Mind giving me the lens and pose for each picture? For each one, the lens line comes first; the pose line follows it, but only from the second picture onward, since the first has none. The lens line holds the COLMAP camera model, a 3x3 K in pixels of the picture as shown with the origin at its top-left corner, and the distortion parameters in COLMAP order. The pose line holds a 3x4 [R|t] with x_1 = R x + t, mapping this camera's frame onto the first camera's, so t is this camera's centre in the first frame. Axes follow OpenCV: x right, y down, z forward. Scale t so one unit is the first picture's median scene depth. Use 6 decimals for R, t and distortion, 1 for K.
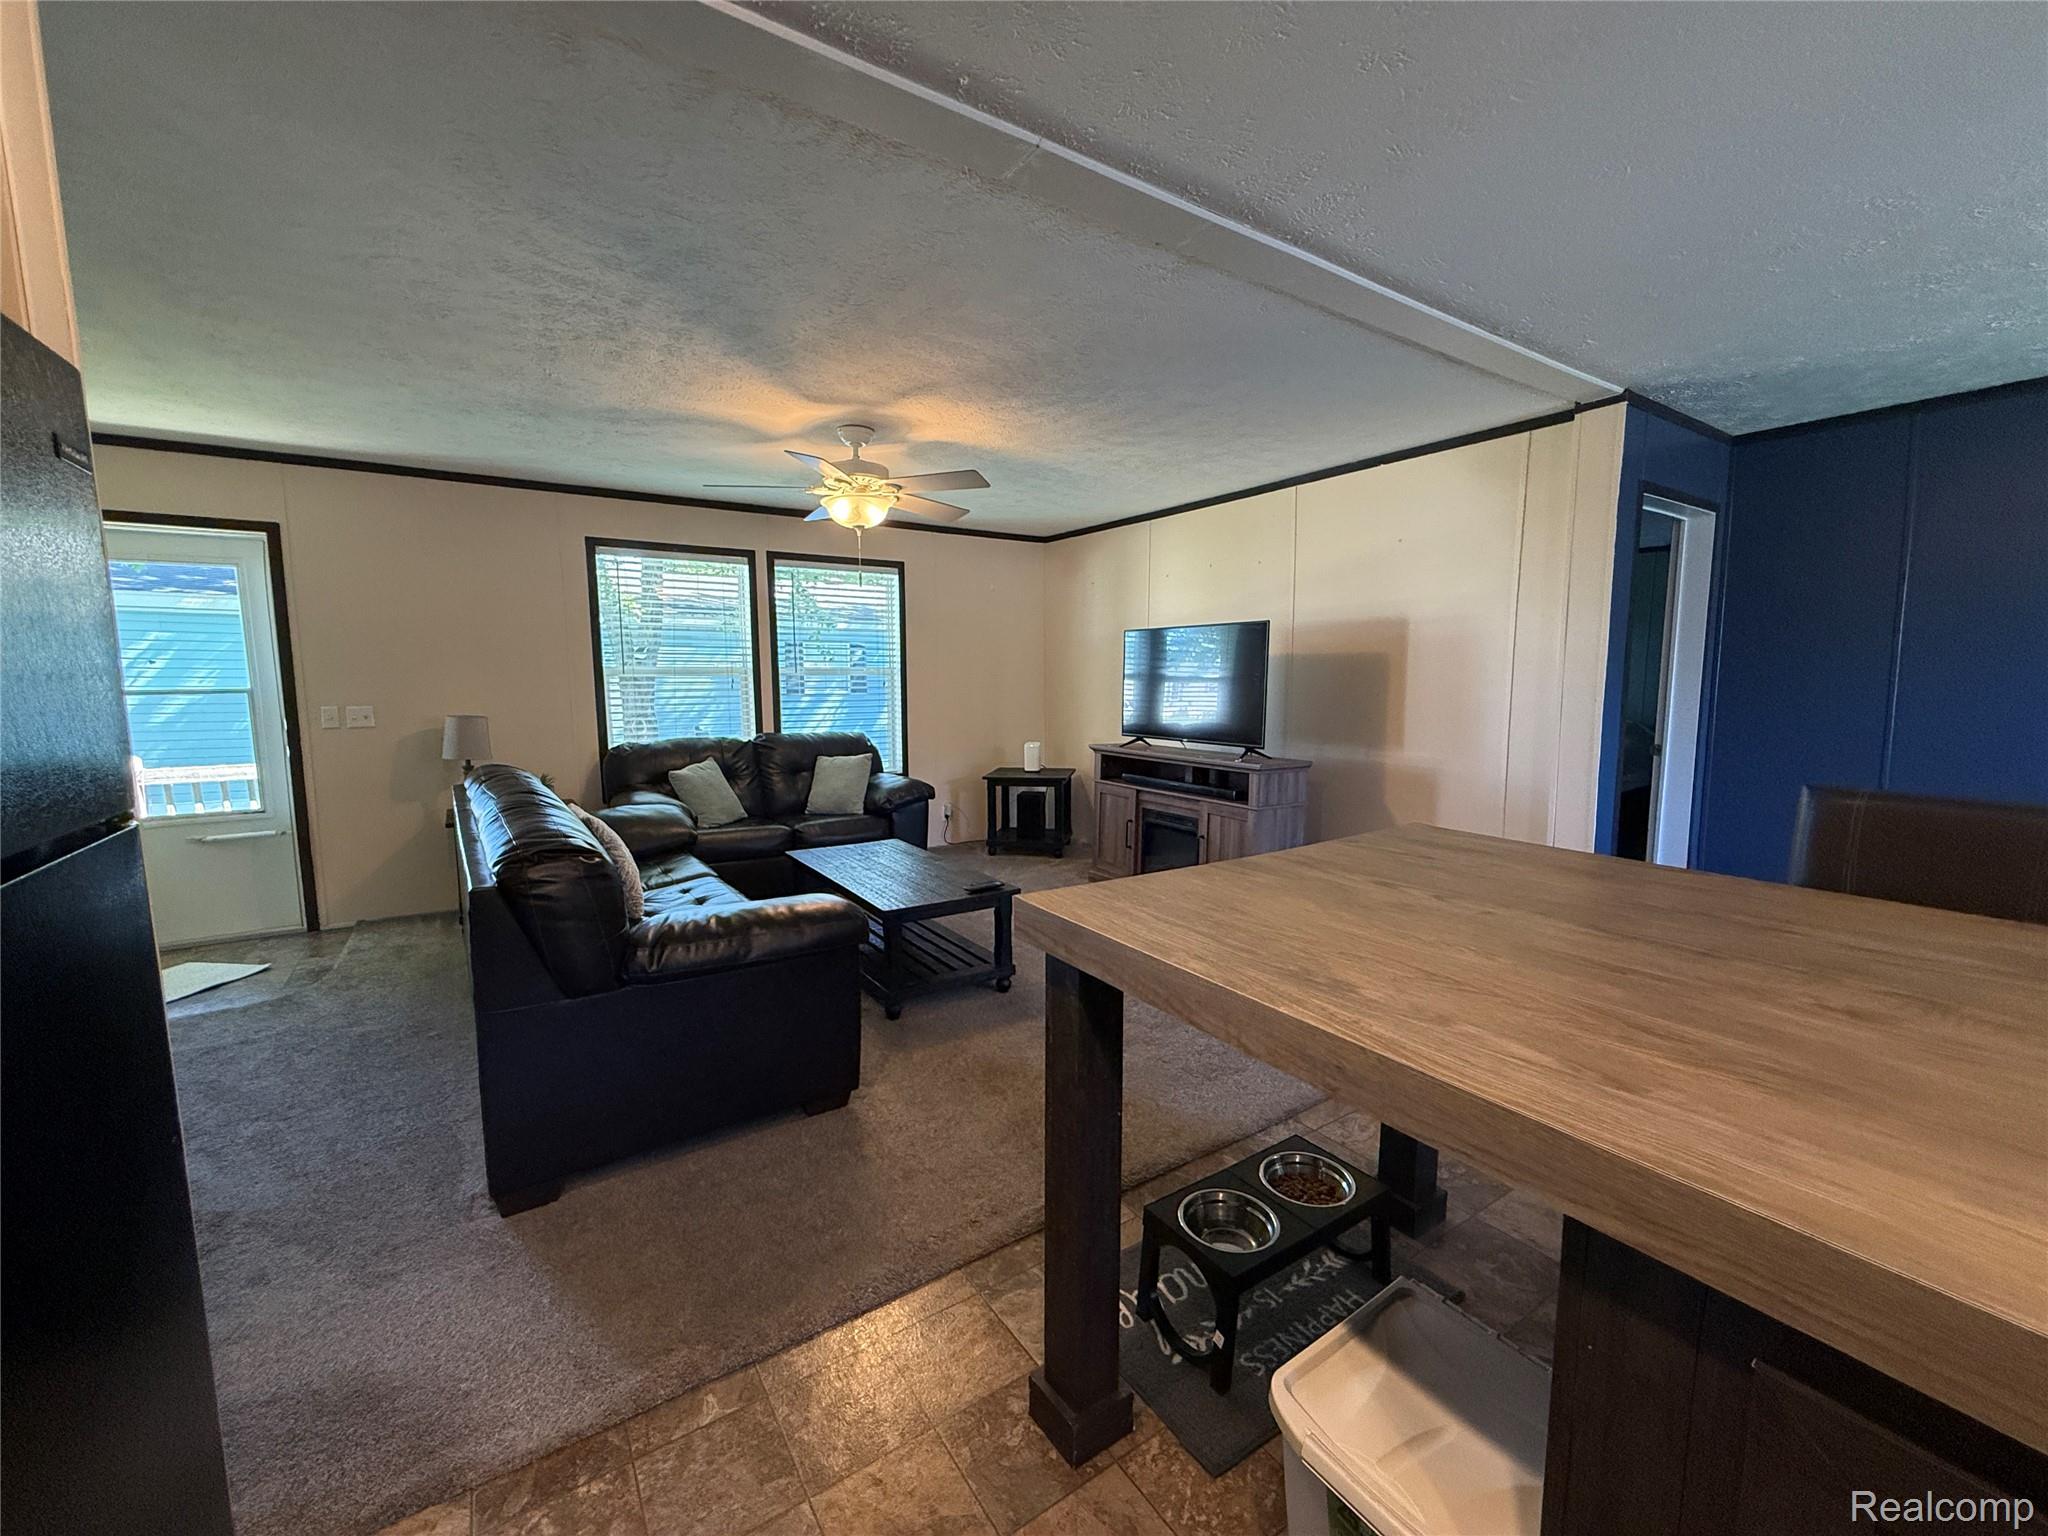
lens RADIAL K [[816.7, 0, 1018.4], [0, 816.7, 766.7], [0, 0, 1]] dist [-0.000216, -0.000078]
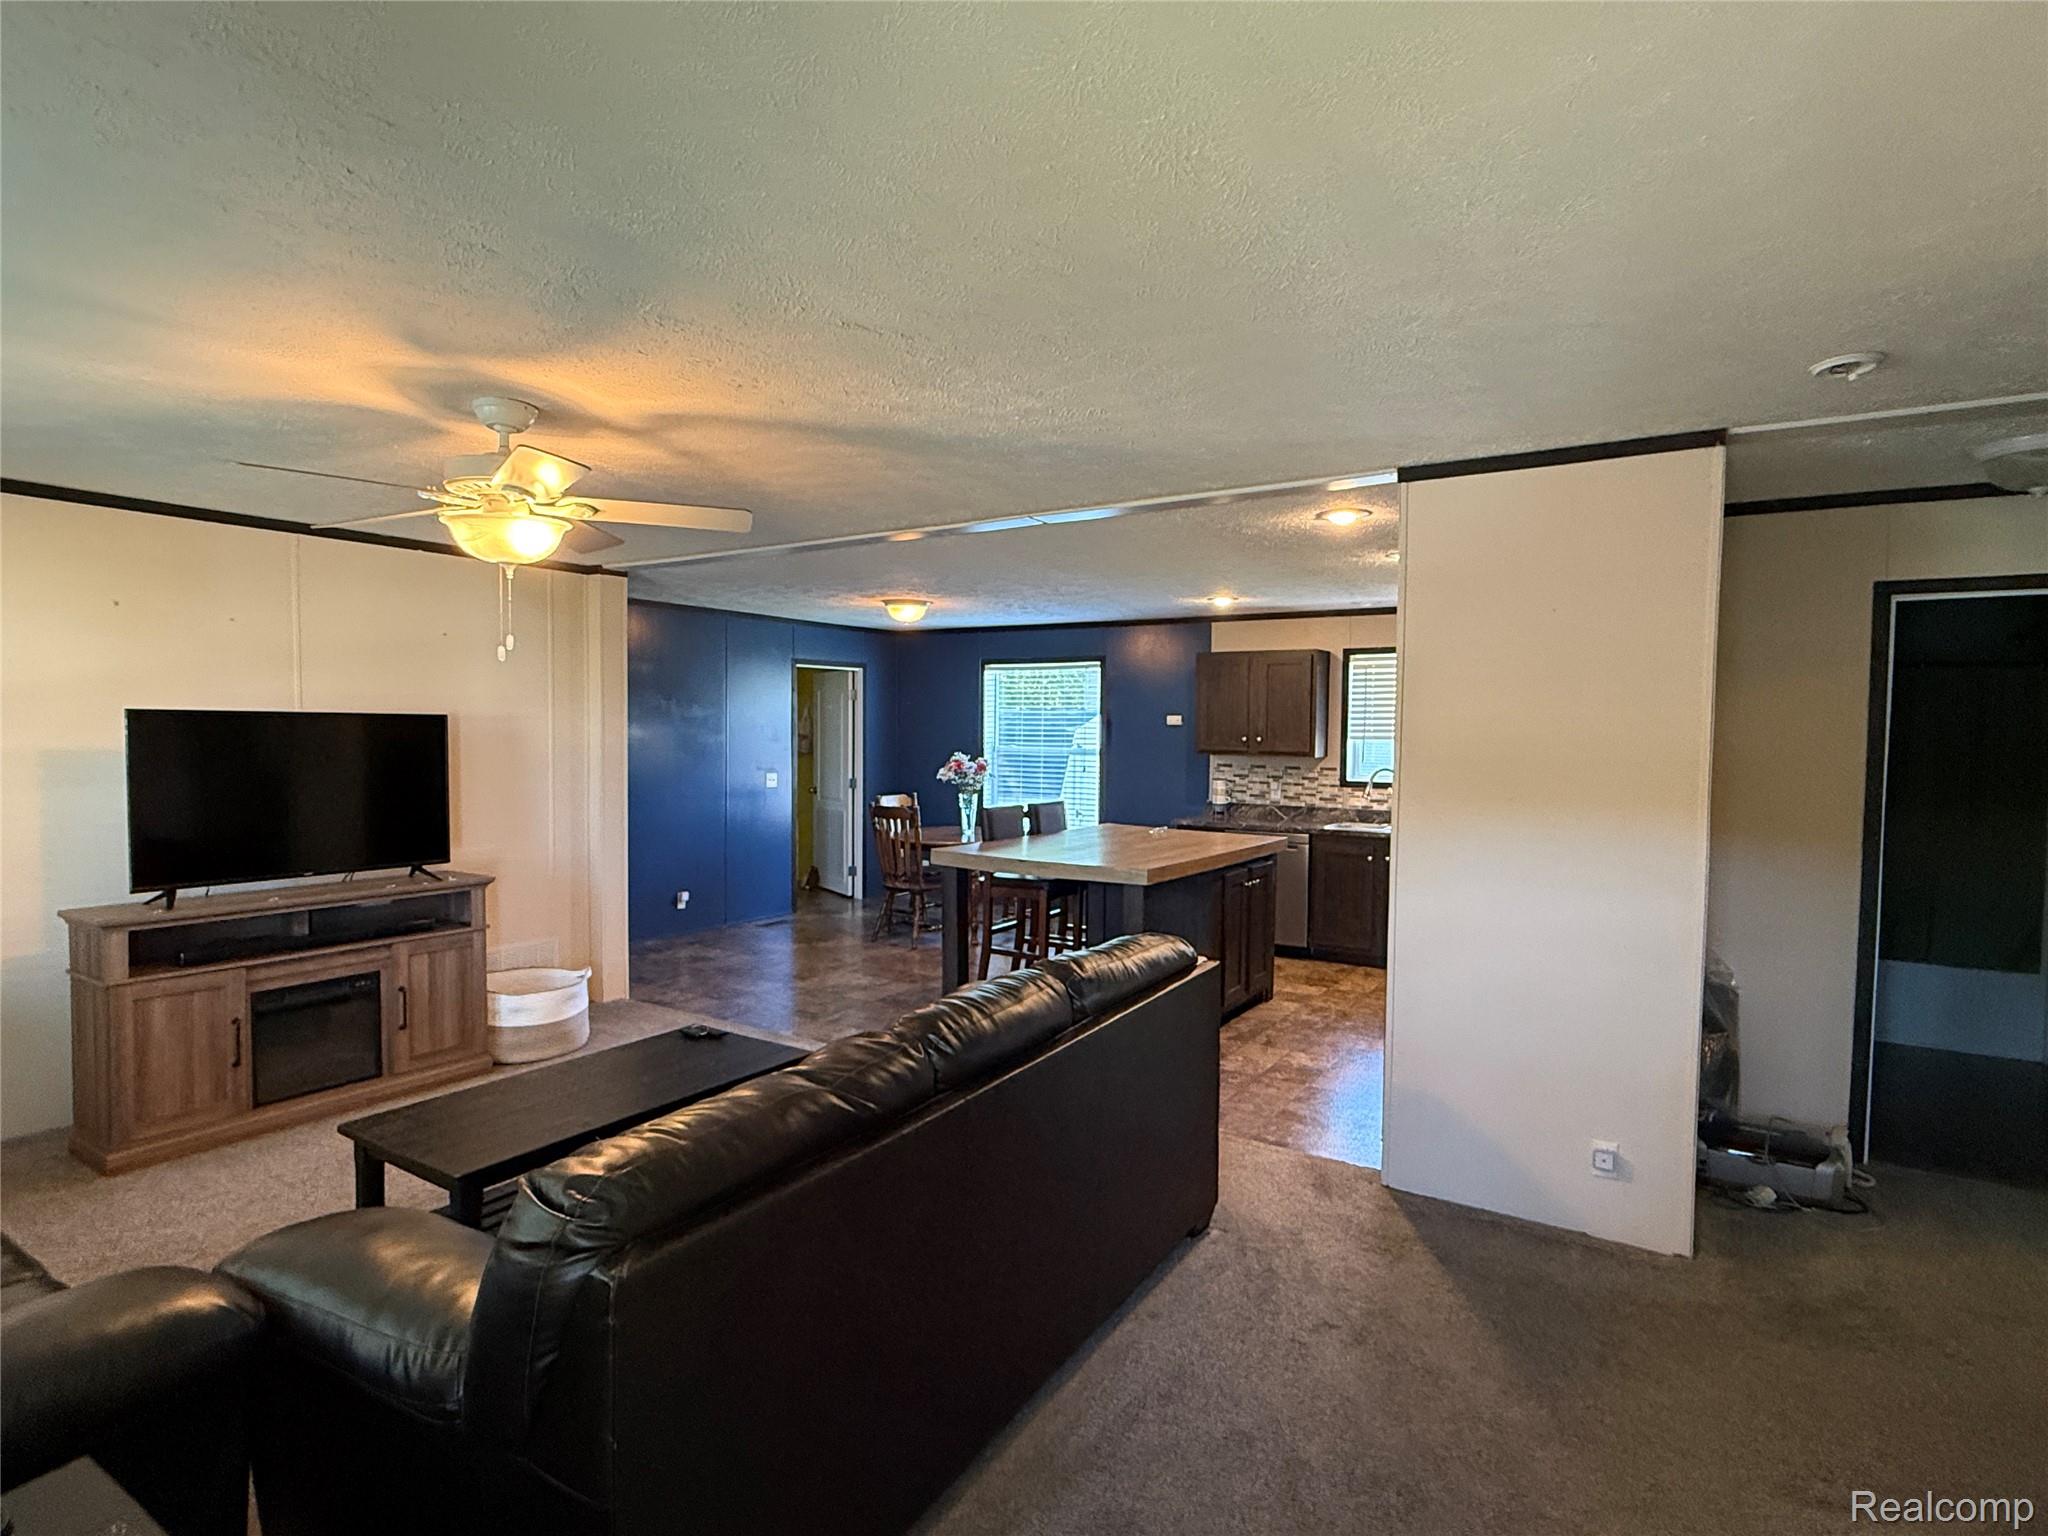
lens RADIAL K [[1063.1, 0, 1019.3], [0, 1063.1, 773.1], [0, 0, 1]] dist [0.001192, 0.001111]
pose [[-0.405705, -0.040945, 0.913086, -0.903553], [0.090378, 0.992303, 0.084654, -0.145854], [-0.909525, 0.116867, -0.398882, 0.833503]]
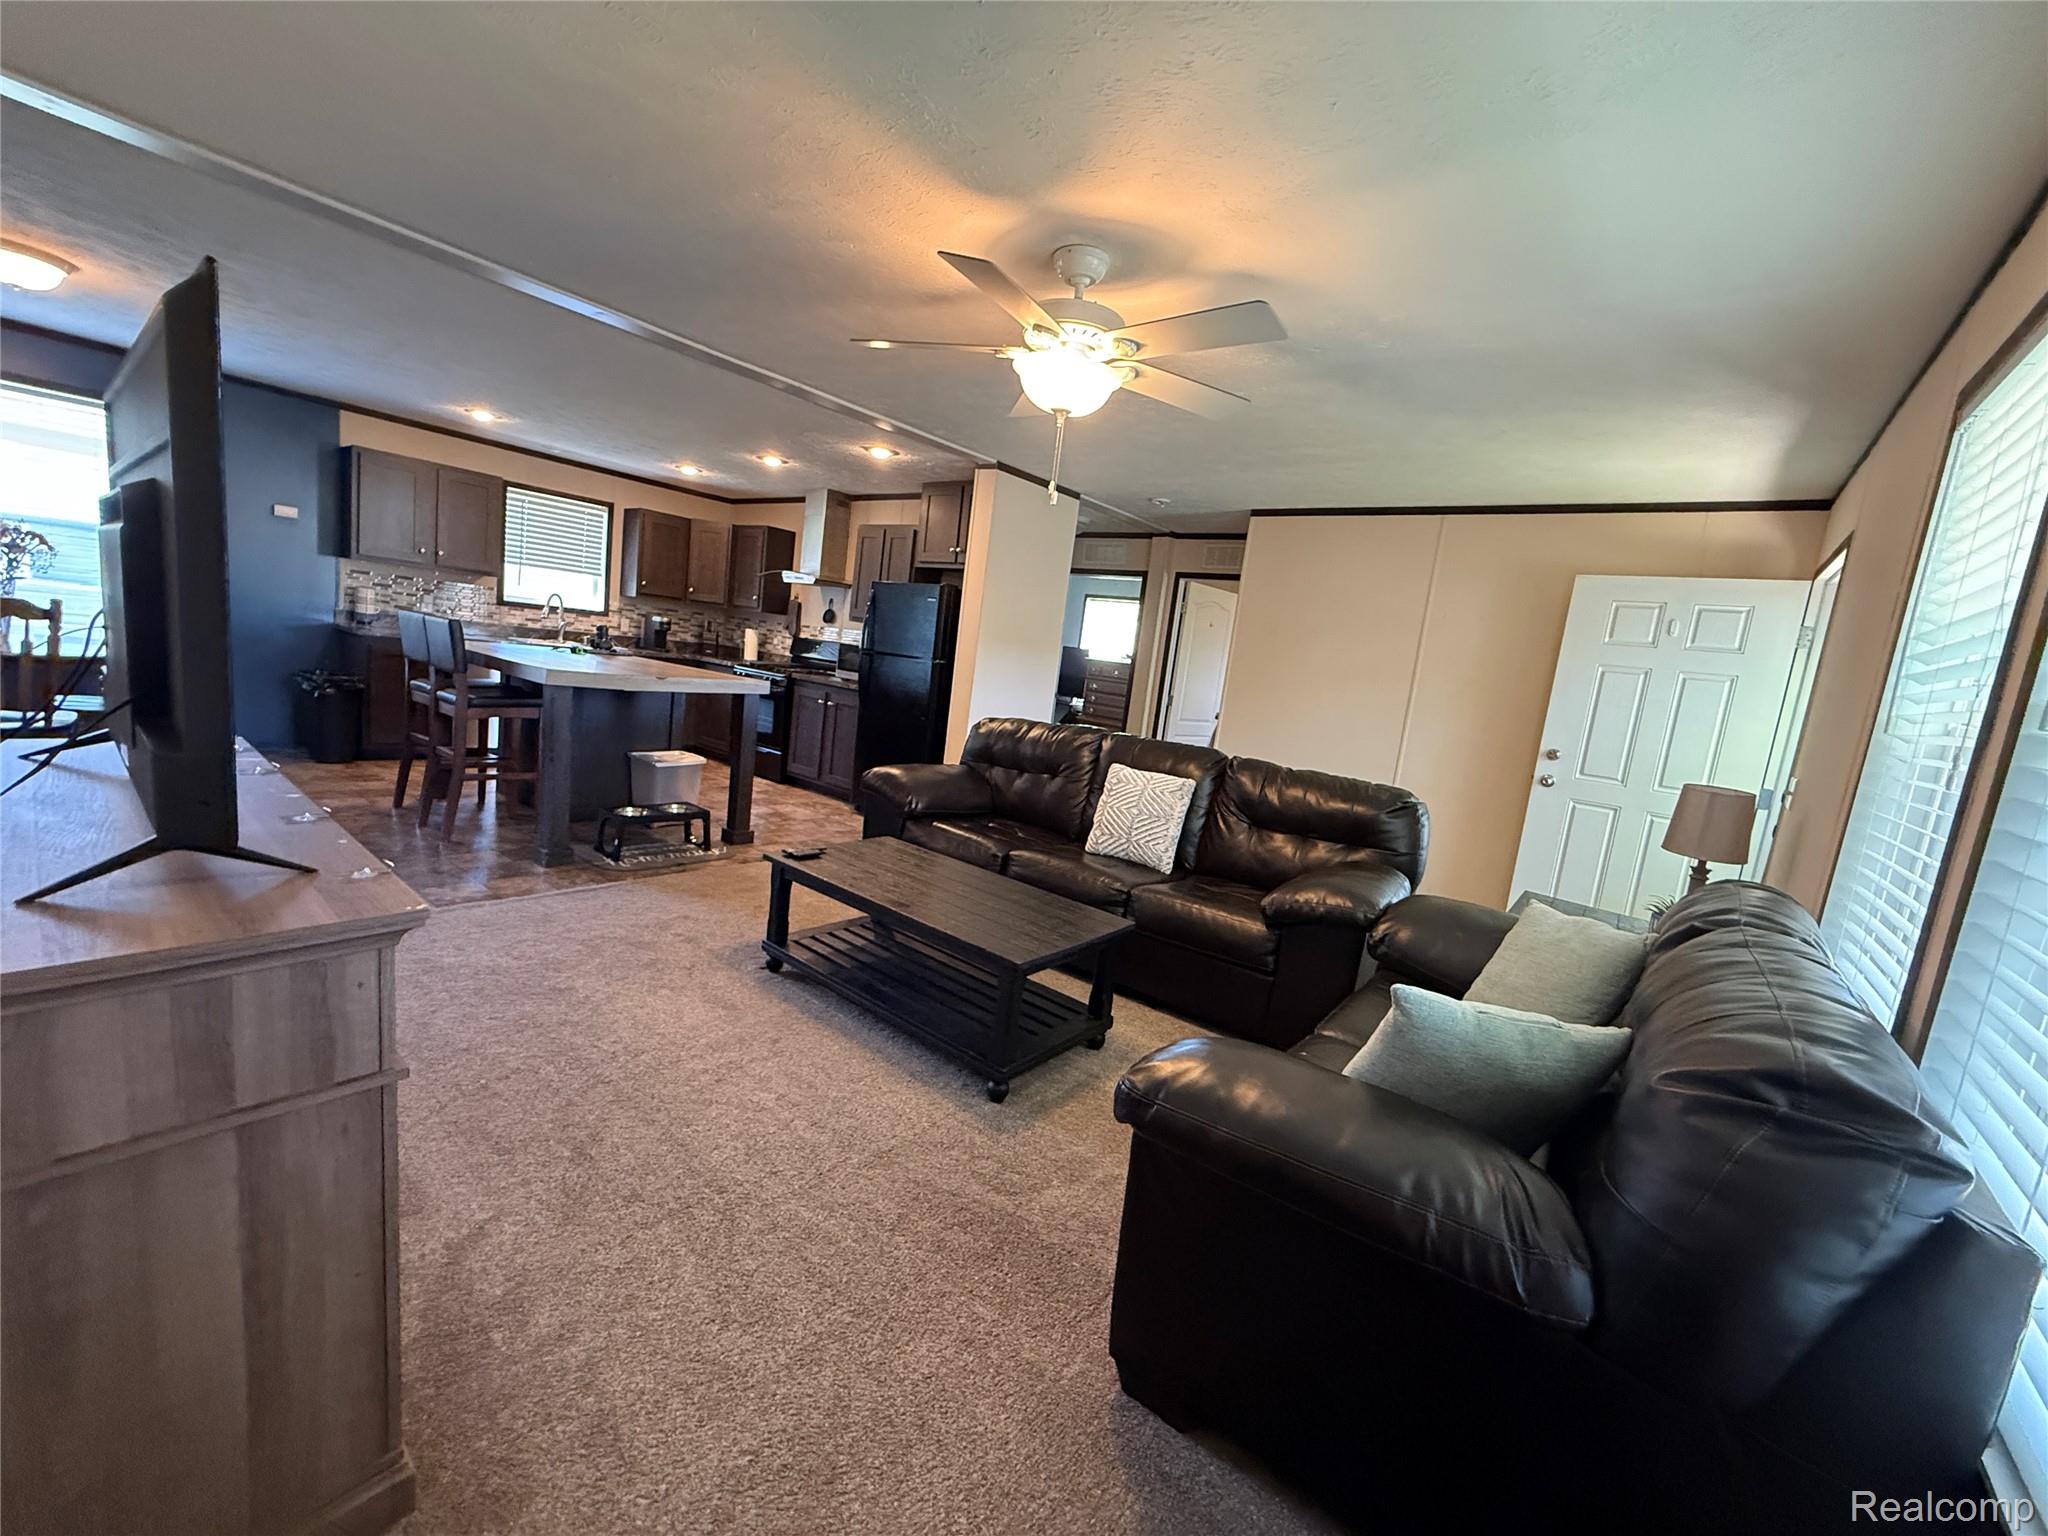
lens RADIAL K [[816.7, 0, 1018.4], [0, 816.7, 766.7], [0, 0, 1]] dist [-0.000216, -0.000078]
pose [[-0.947032, -0.067460, -0.313974, 0.020115], [-0.147582, 0.959755, 0.238935, -0.143350], [0.285220, 0.272616, -0.918874, 1.396713]]
